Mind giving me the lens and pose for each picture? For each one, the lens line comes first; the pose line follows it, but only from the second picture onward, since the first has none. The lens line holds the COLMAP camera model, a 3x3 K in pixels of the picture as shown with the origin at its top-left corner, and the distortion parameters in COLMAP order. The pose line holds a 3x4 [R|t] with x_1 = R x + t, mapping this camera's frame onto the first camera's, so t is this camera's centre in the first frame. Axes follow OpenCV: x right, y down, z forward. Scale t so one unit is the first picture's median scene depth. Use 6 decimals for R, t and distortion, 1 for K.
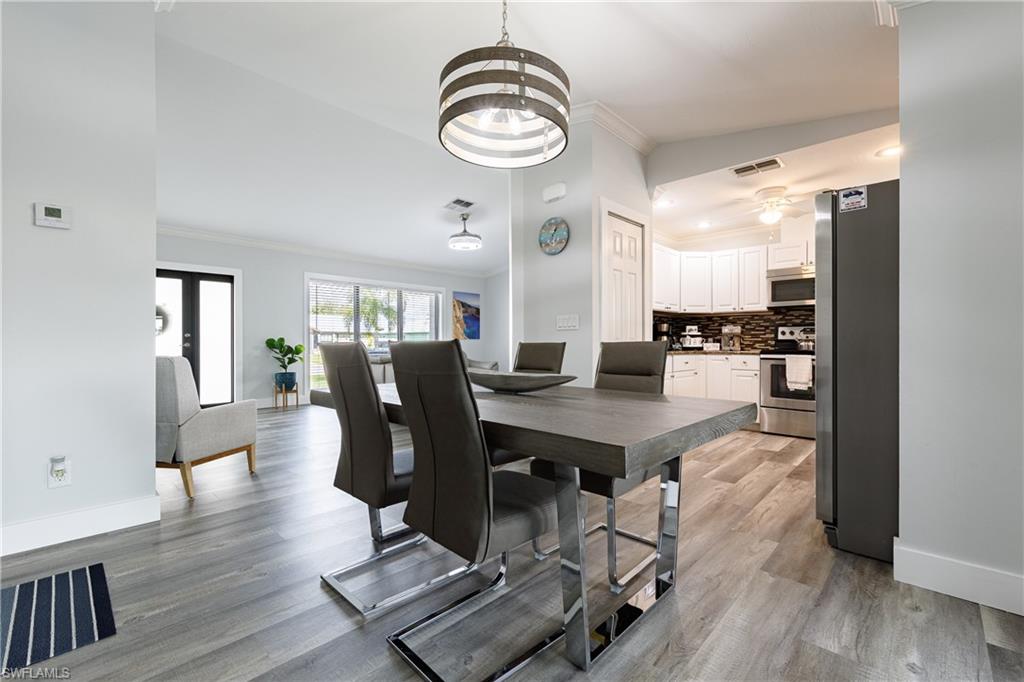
lens RADIAL K [[440.6, 0, 512.2], [0, 440.6, 339.3], [0, 0, 1]] dist [0.001392, -0.000354]
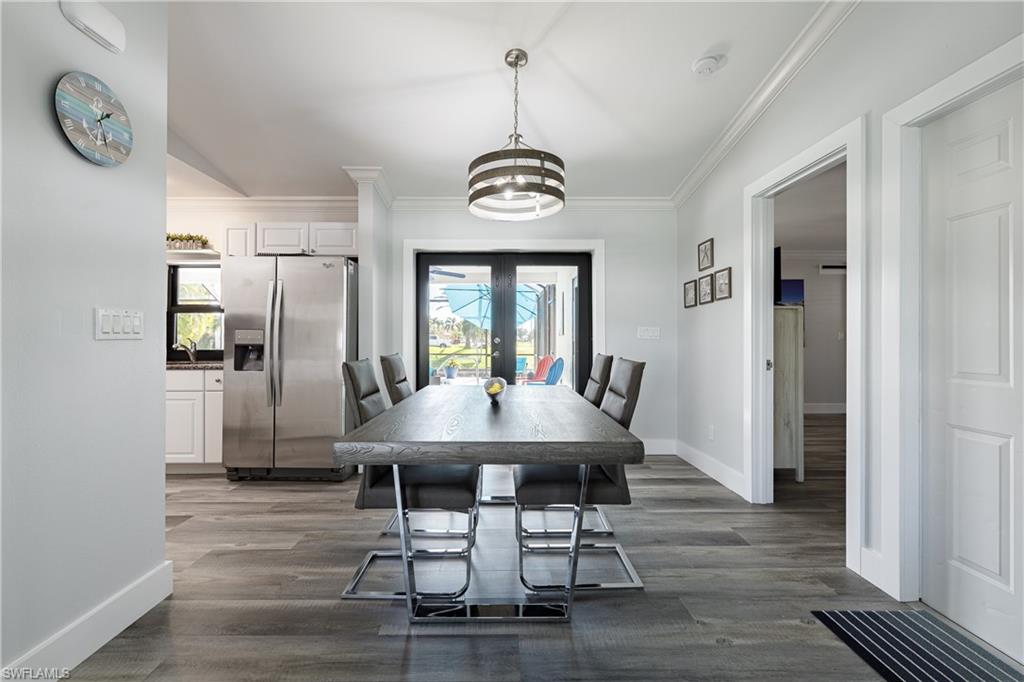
lens RADIAL K [[440.6, 0, 507.1], [0, 440.6, 341.0], [0, 0, 1]] dist [0.001392, -0.000354]
pose [[-0.694829, -0.000995, 0.719174, -0.359500], [-0.003212, 0.999993, -0.001720, -0.014857], [-0.719168, -0.003505, -0.694827, 0.732243]]
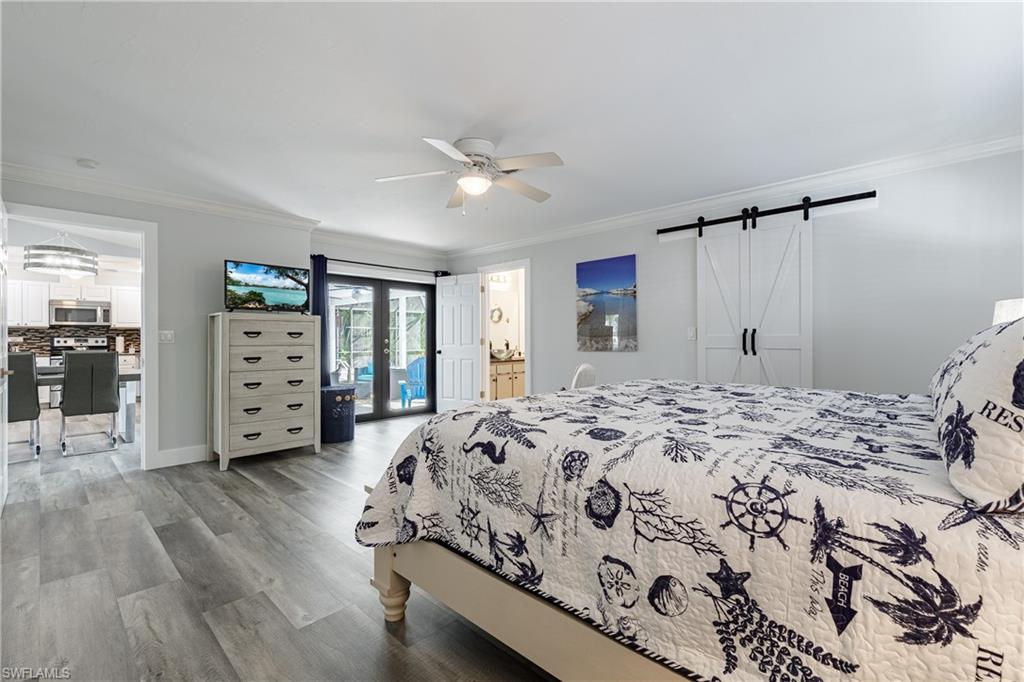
lens RADIAL K [[440.6, 0, 514.0], [0, 440.6, 336.3], [0, 0, 1]] dist [0.001392, -0.000354]
pose [[-0.012256, 0.004604, 0.999914, -0.917564], [-0.001724, 0.999988, -0.004626, -0.029714], [-0.999923, -0.001781, -0.012248, -0.531854]]
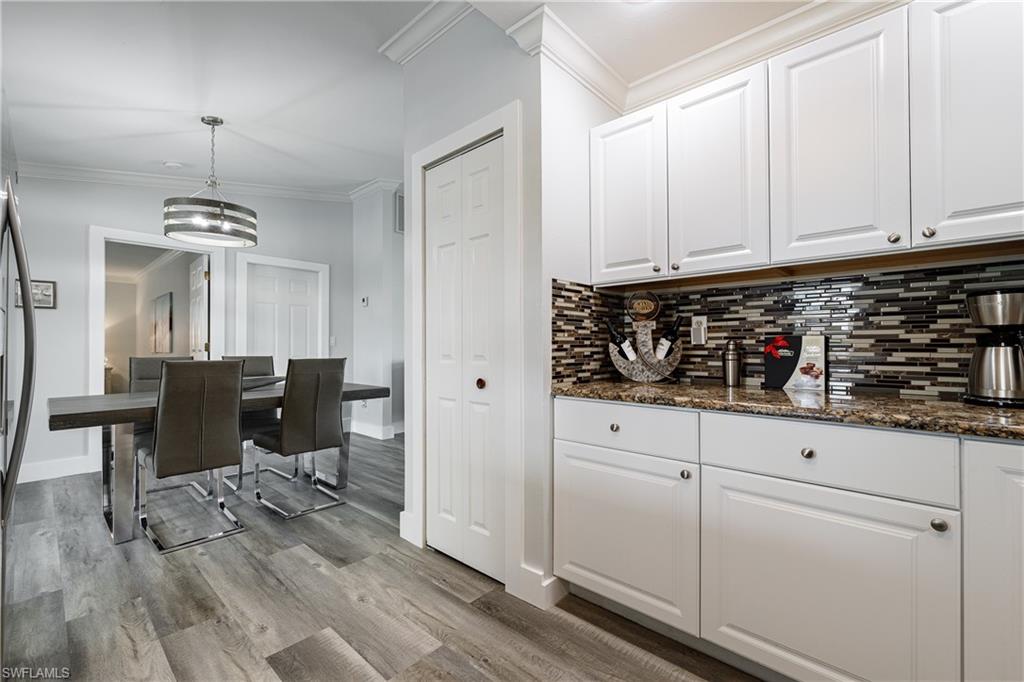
lens RADIAL K [[440.6, 0, 518.8], [0, 440.6, 339.0], [0, 0, 1]] dist [0.001392, -0.000354]
pose [[0.017626, -0.016454, -0.999709, 0.632051], [0.010273, 0.999815, -0.016274, -0.010292], [0.999792, -0.009983, 0.017792, 0.803035]]
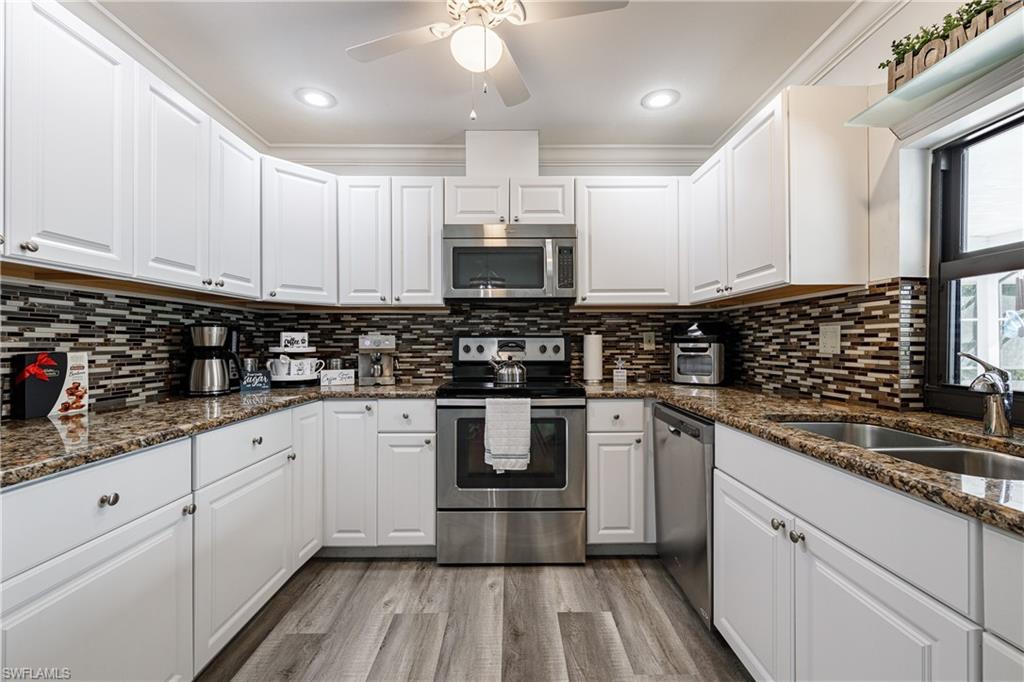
lens RADIAL K [[440.6, 0, 514.1], [0, 440.6, 345.2], [0, 0, 1]] dist [0.001392, -0.000354]
pose [[0.715998, -0.005782, 0.698079, 0.287487], [-0.001690, 0.999948, 0.010015, -0.025127], [-0.698100, -0.008350, 0.715951, 0.590876]]
